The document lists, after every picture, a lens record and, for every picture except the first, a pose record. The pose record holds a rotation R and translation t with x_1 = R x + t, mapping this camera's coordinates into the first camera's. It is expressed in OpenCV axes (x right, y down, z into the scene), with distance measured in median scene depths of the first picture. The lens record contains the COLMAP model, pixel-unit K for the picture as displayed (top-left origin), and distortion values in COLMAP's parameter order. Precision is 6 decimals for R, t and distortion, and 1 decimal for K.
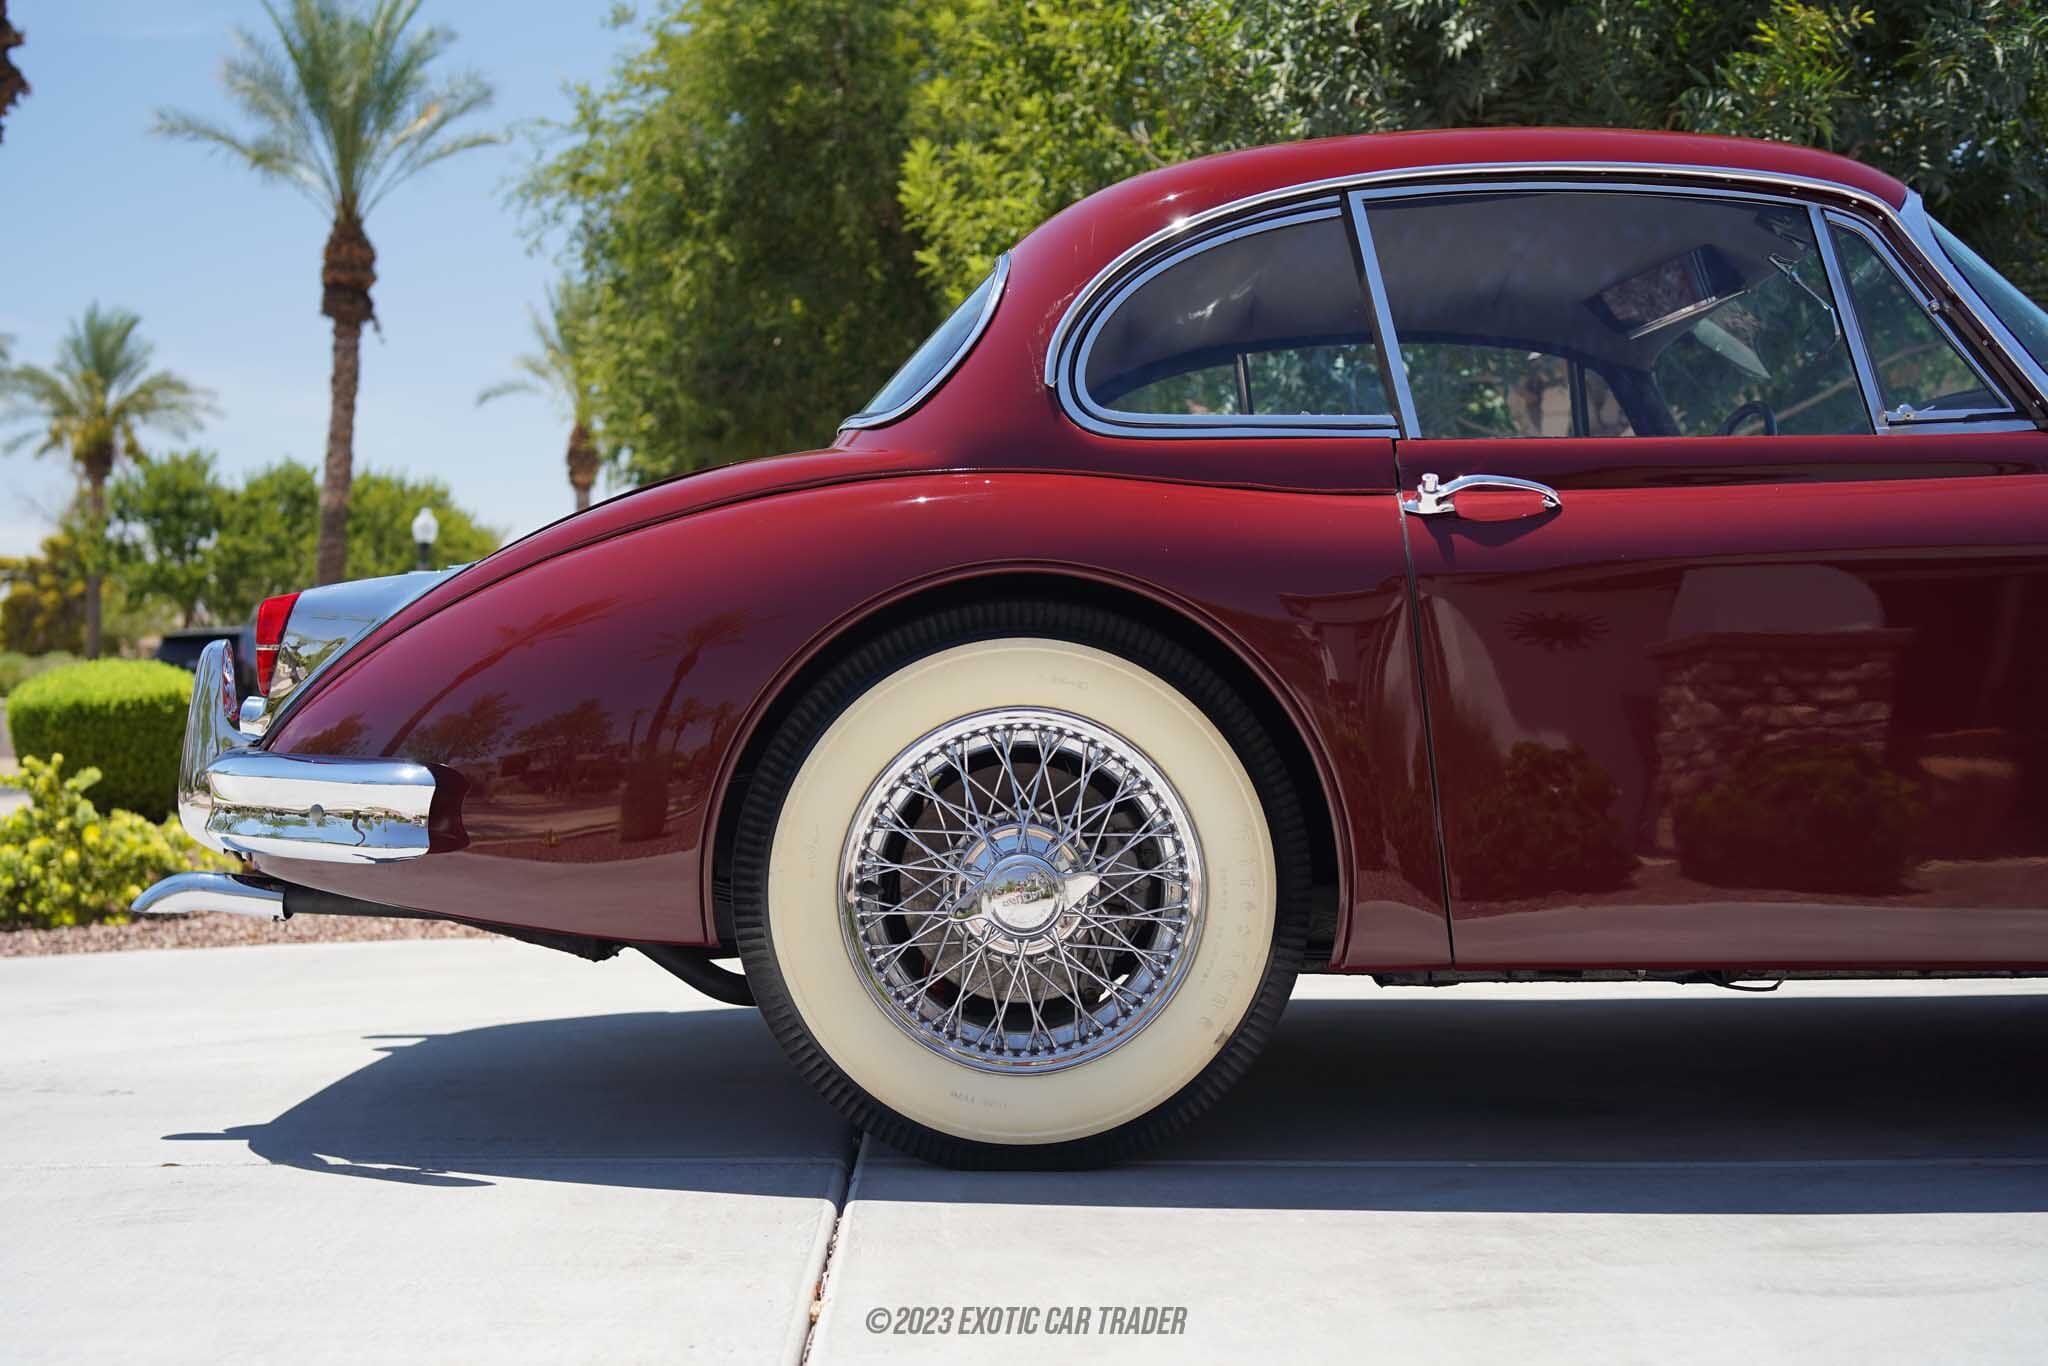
lens RADIAL K [[2083.2, 0, 1044.4], [0, 2083.2, 695.4], [0, 0, 1]] dist [-0.046287, 0.000000]
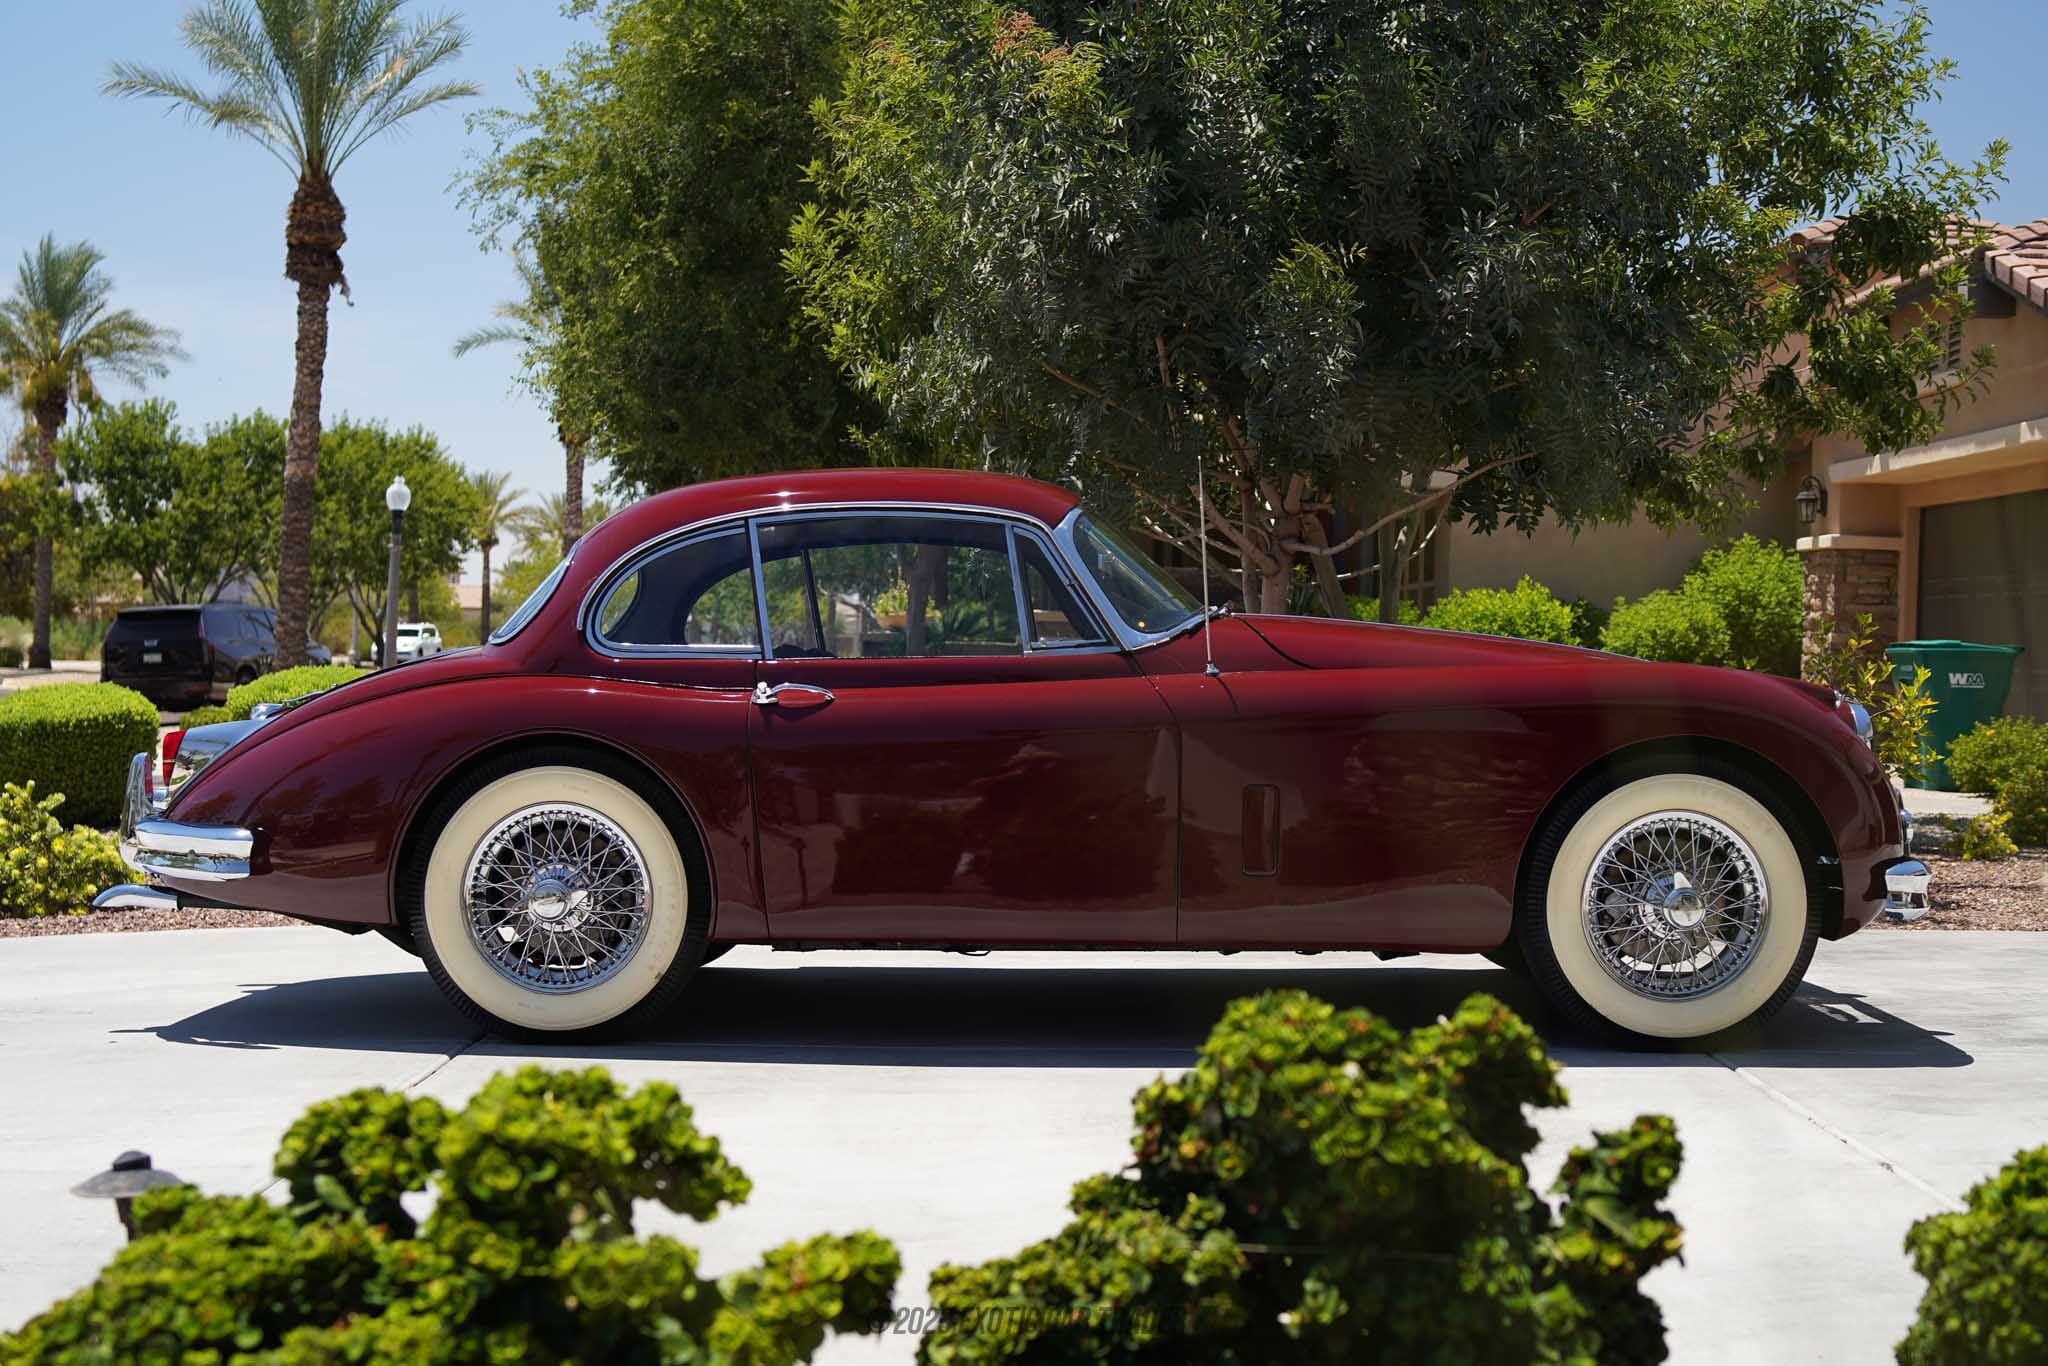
lens RADIAL K [[2083.2, 0, 1001.7], [0, 2083.2, 667.0], [0, 0, 1]] dist [-0.046287, 0.000000]
pose [[0.999996, 0.002613, 0.001208, 0.155889], [-0.002601, 0.999947, -0.009999, -0.039575], [-0.001234, 0.009996, 0.999949, -0.360053]]
